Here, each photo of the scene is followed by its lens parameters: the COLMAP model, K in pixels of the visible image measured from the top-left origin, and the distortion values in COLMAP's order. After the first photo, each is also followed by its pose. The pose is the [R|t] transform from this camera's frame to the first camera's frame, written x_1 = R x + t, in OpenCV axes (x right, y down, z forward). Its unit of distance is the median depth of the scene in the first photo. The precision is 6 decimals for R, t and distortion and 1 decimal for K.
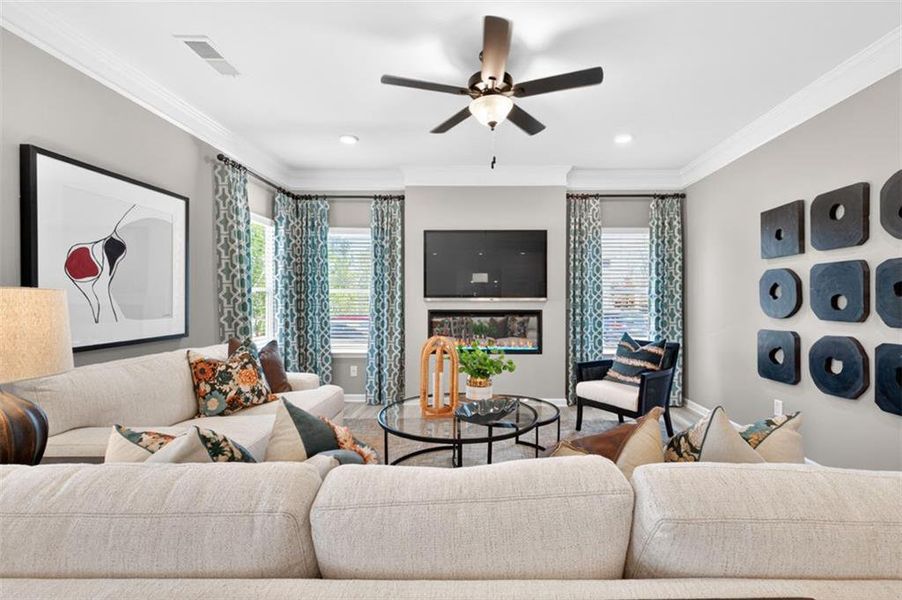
lens RADIAL K [[387.1, 0, 473.2], [0, 387.1, 306.9], [0, 0, 1]] dist [0.008632, -0.003363]
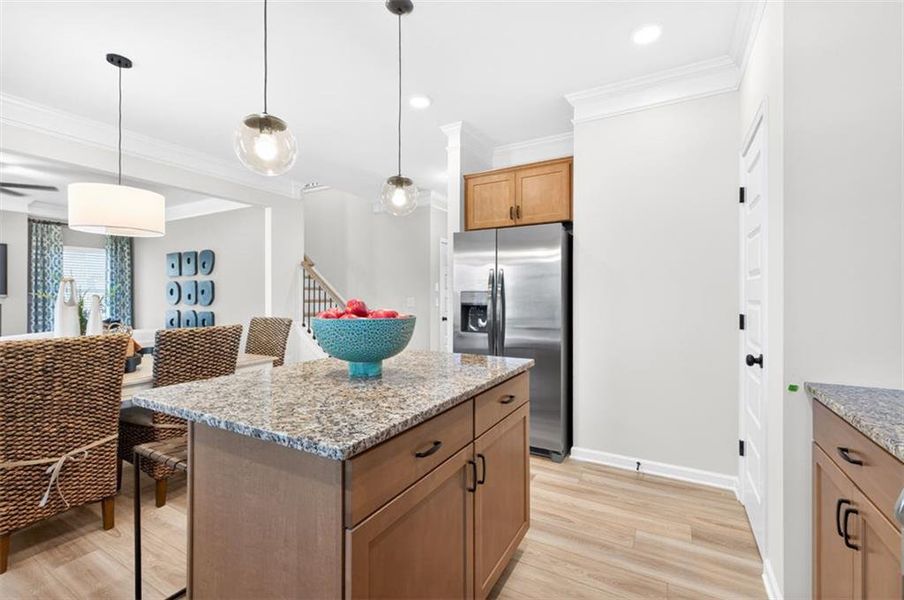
lens RADIAL K [[388.0, 0, 456.4], [0, 388.0, 291.9], [0, 0, 1]] dist [0.008632, -0.003363]
pose [[0.472339, 0.005424, 0.881400, -0.265797], [0.018559, 0.999698, -0.016098, 0.016735], [-0.881222, 0.023962, 0.472095, -1.008857]]
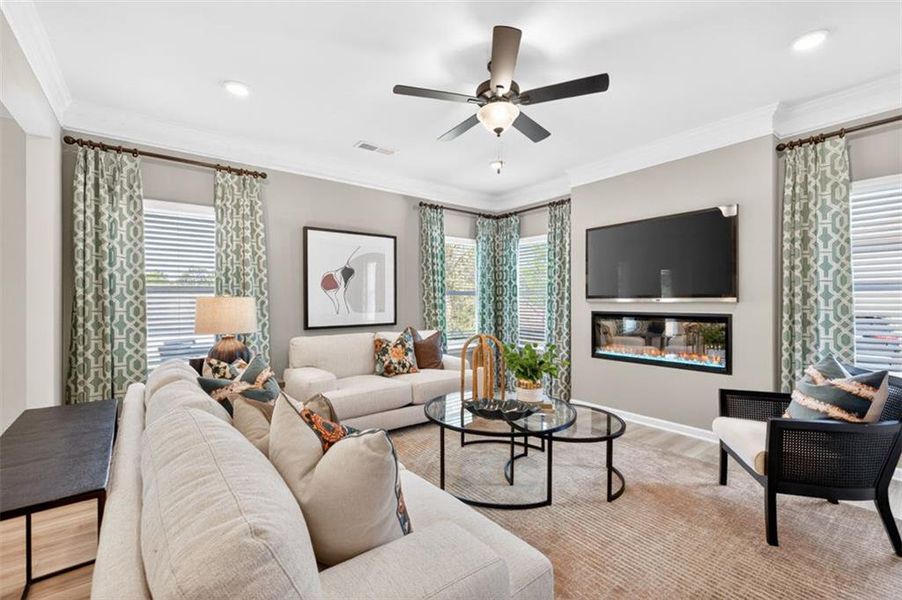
lens RADIAL K [[387.1, 0, 454.0], [0, 387.1, 302.4], [0, 0, 1]] dist [0.008632, -0.003363]
pose [[0.628659, -0.000123, -0.777681, 0.433361], [-0.012829, 0.999862, -0.010529, -0.000748], [0.777575, 0.016596, 0.628571, 0.142205]]
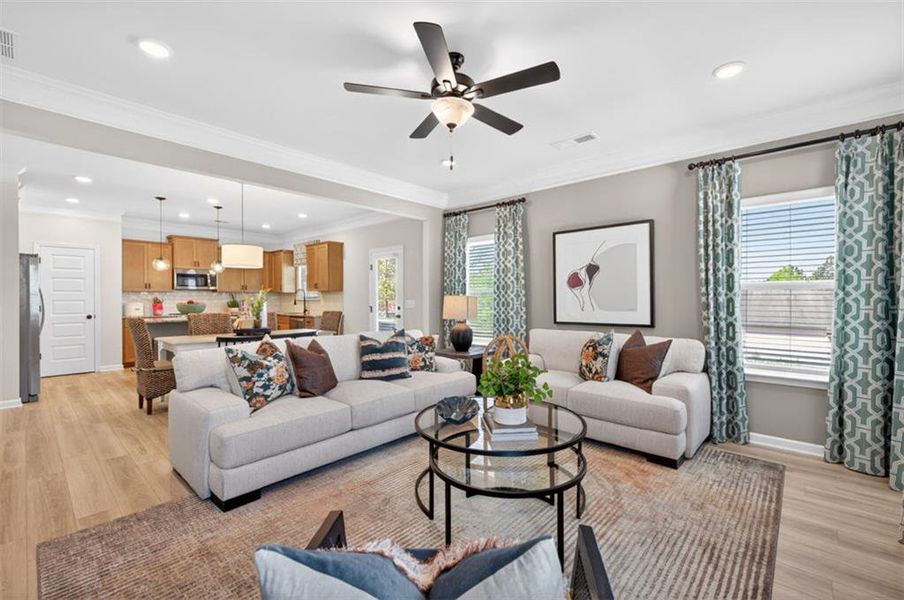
lens RADIAL K [[388.0, 0, 461.0], [0, 388.0, 299.9], [0, 0, 1]] dist [0.008632, -0.003363]
pose [[-0.651688, 0.002943, -0.758481, 0.450861], [-0.016814, 0.999691, 0.018325, -0.019499], [0.758301, 0.024695, -0.651437, 0.942446]]
